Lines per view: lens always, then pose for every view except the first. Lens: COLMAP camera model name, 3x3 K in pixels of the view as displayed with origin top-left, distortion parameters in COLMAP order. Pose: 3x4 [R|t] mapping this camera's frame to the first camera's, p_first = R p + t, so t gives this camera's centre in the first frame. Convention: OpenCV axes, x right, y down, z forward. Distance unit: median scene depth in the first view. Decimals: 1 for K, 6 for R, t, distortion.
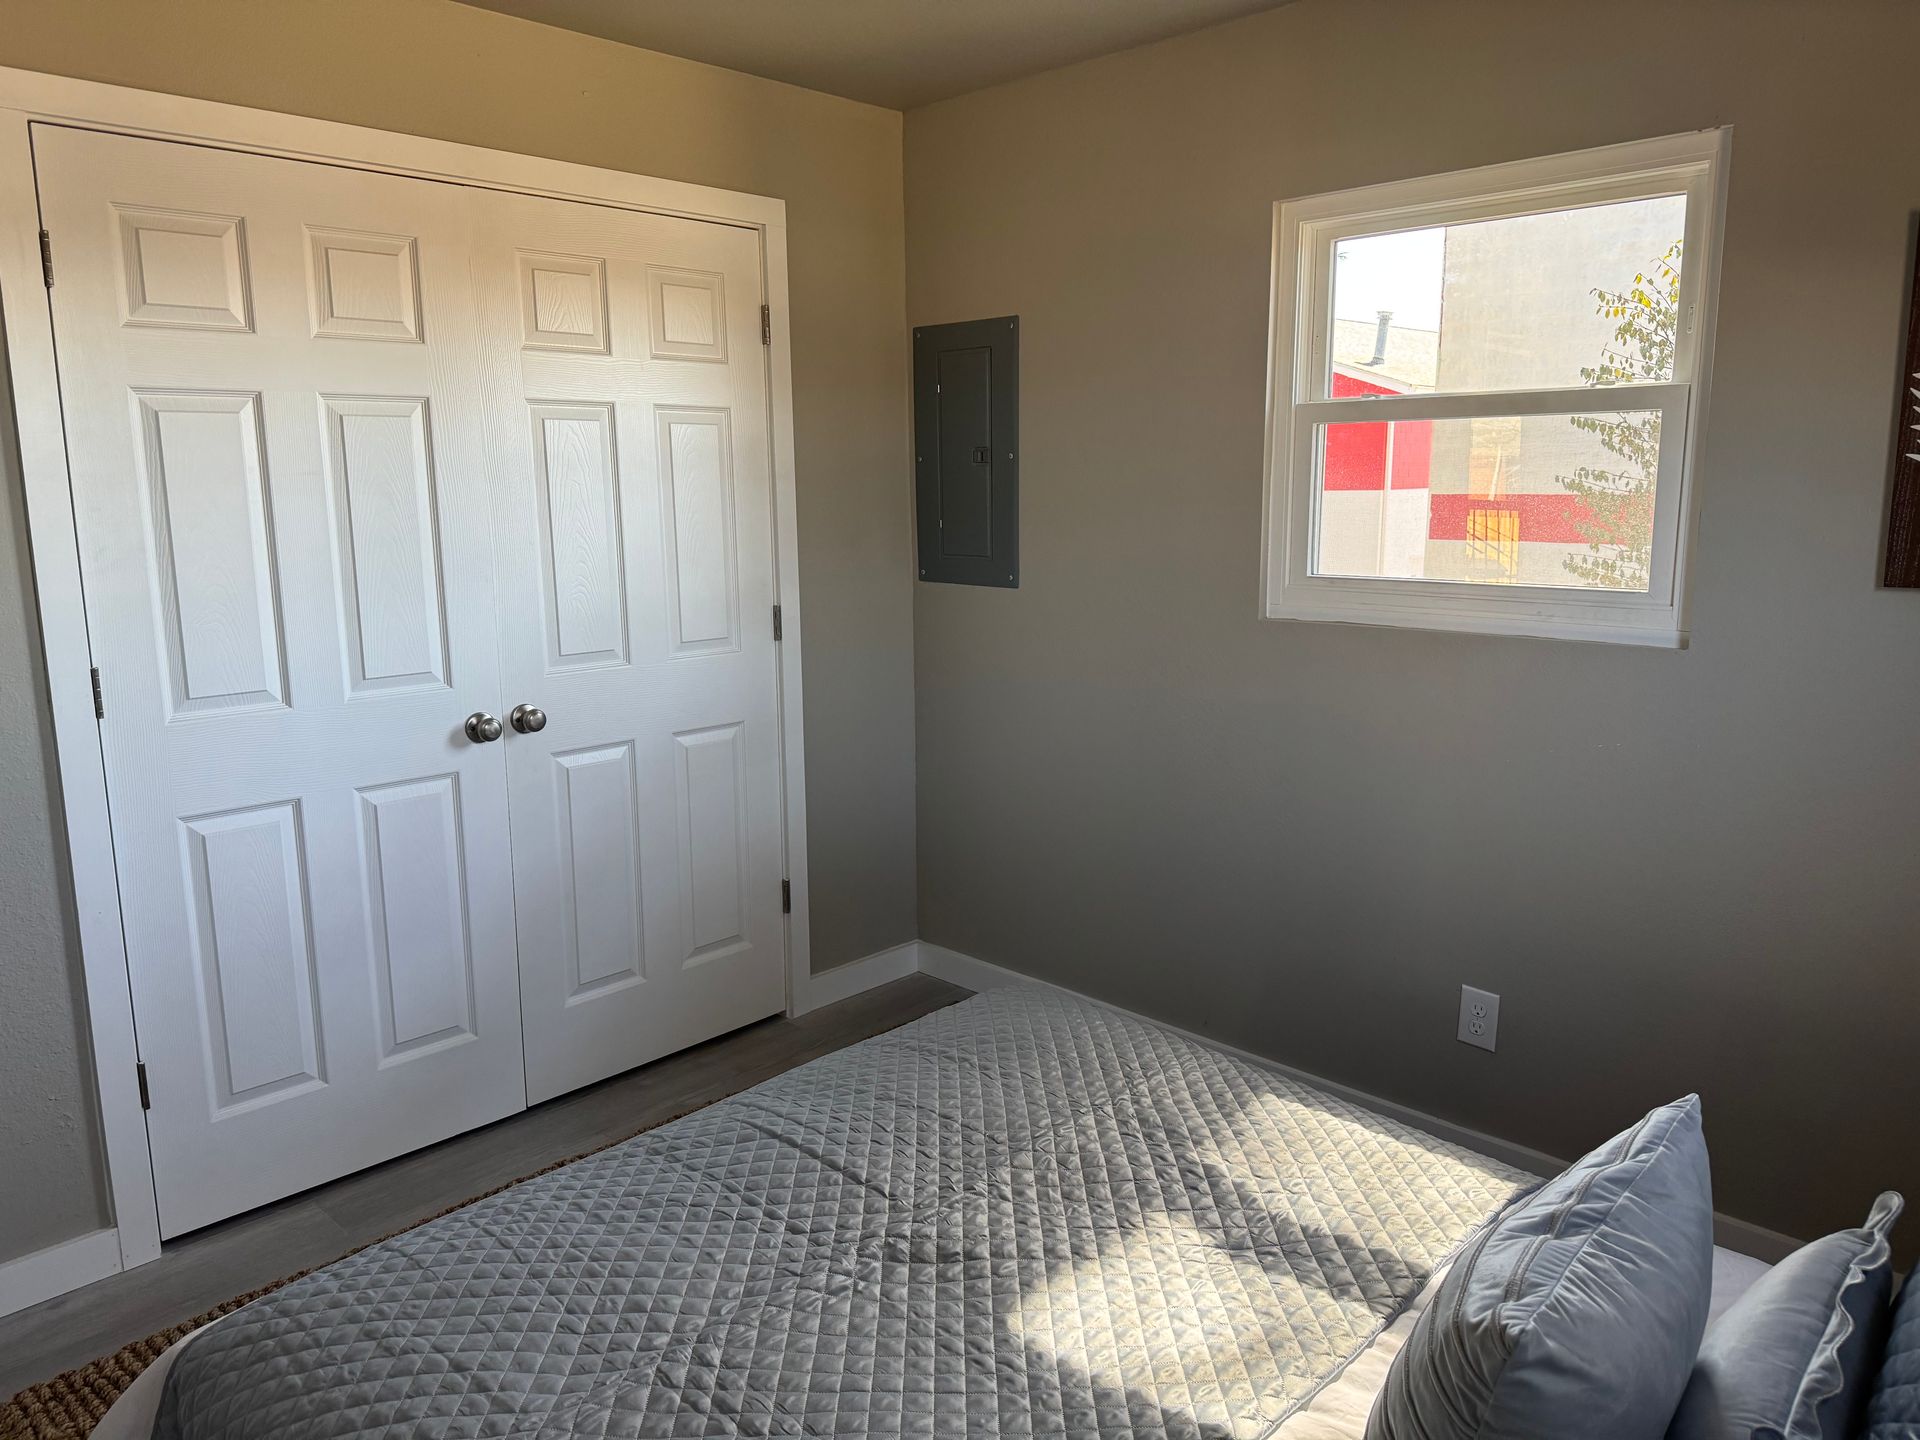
lens RADIAL K [[1336.3, 0, 960.0], [0, 1336.3, 720.0], [0, 0, 1]] dist [0.139493, -0.208675]
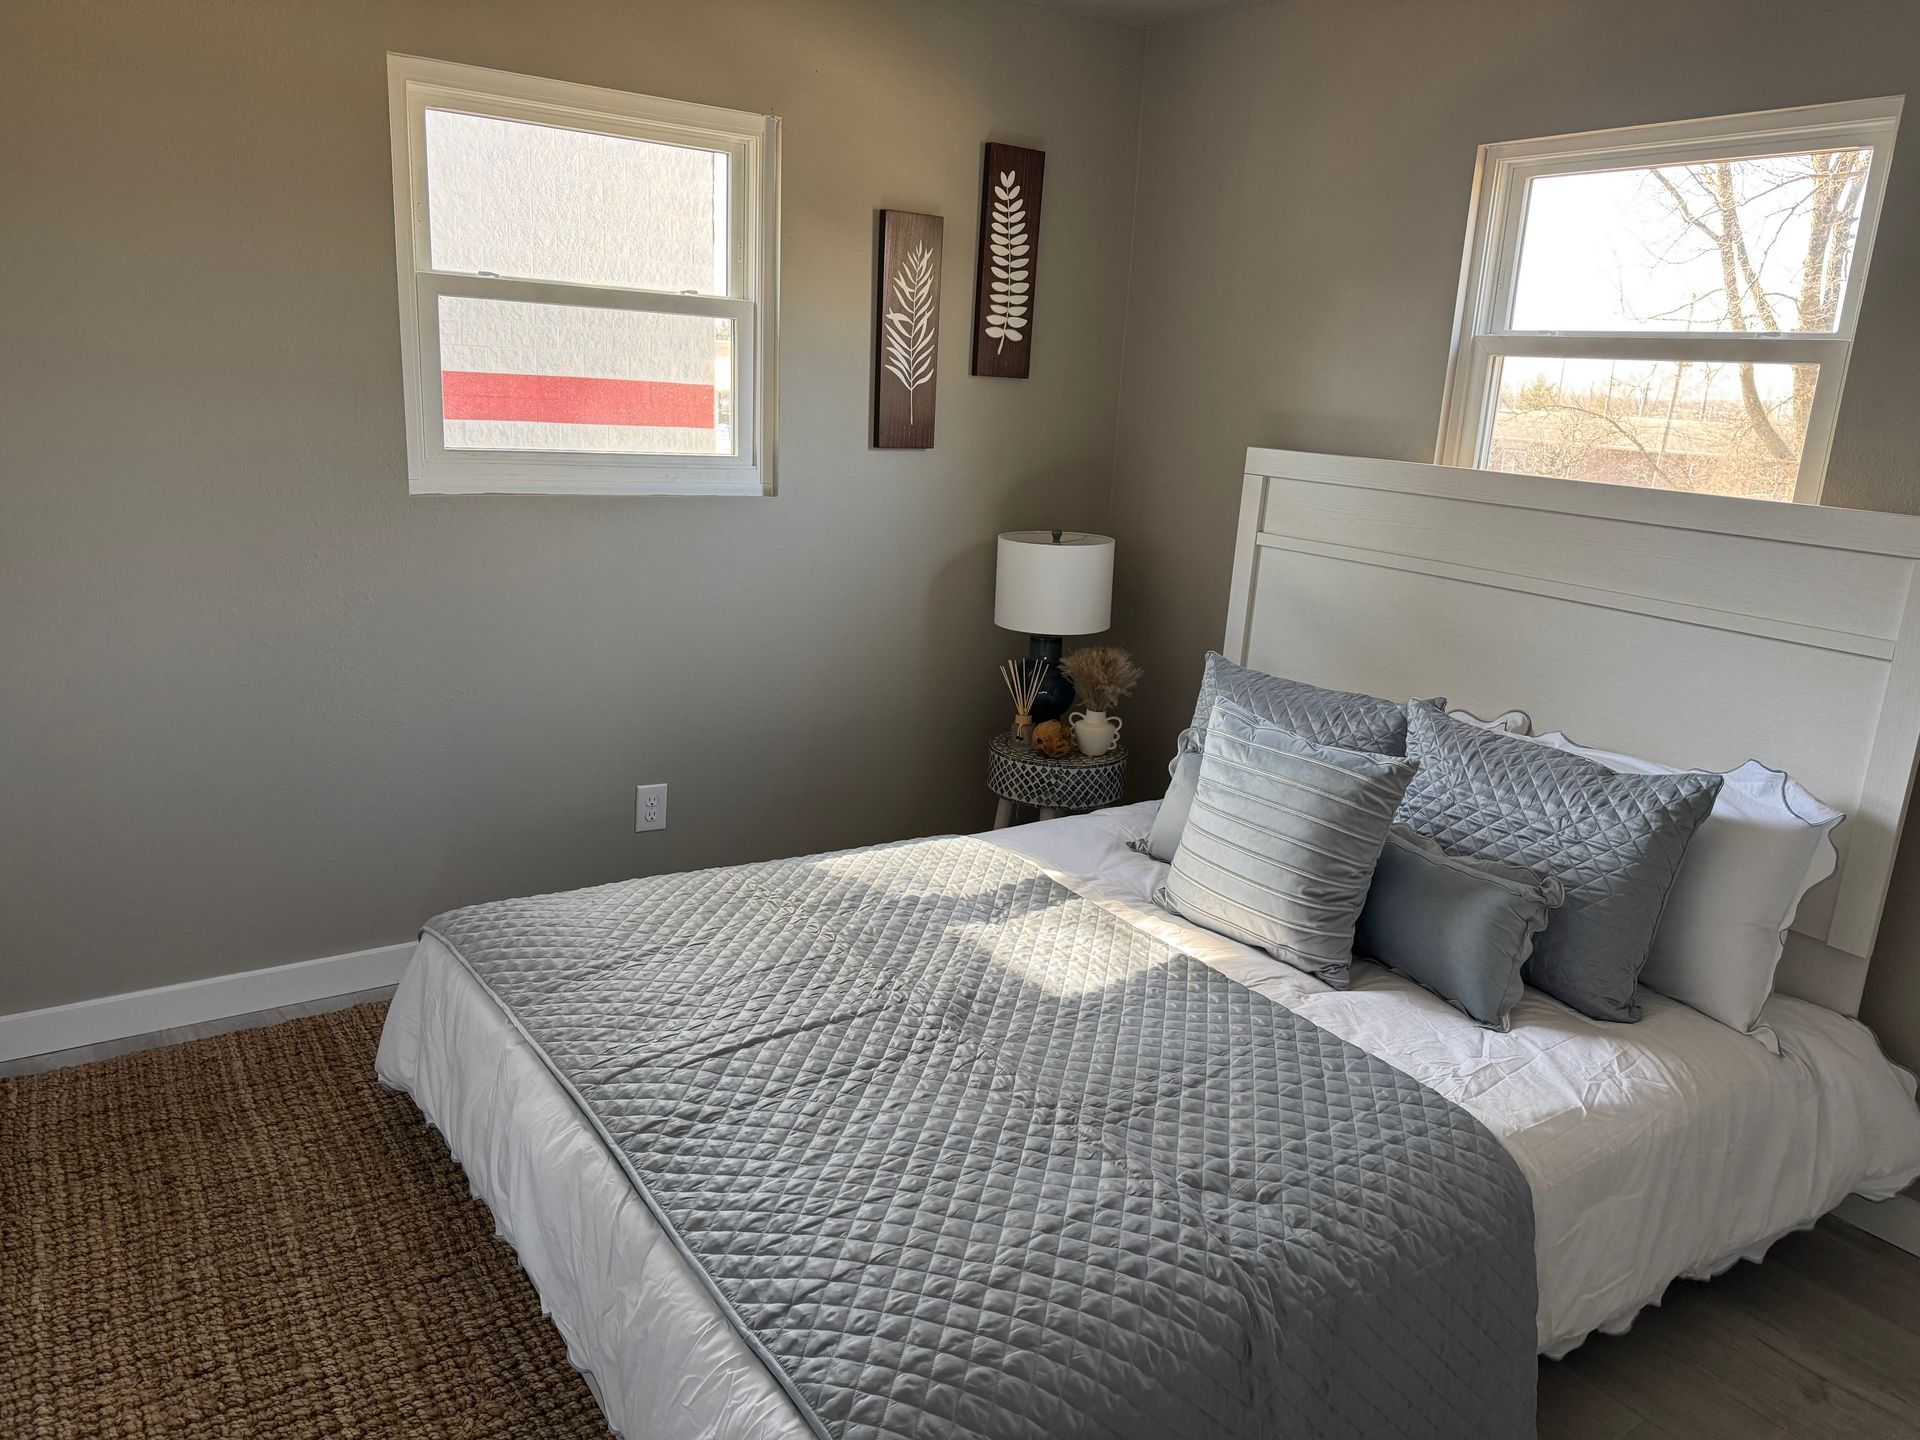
lens RADIAL K [[1336.3, 0, 960.0], [0, 1336.3, 720.0], [0, 0, 1]] dist [0.139493, -0.208675]
pose [[0.191525, -0.222850, 0.955853, -0.821675], [0.126523, 0.971362, 0.201115, -0.080599], [-0.973299, 0.082418, 0.214236, 0.518167]]
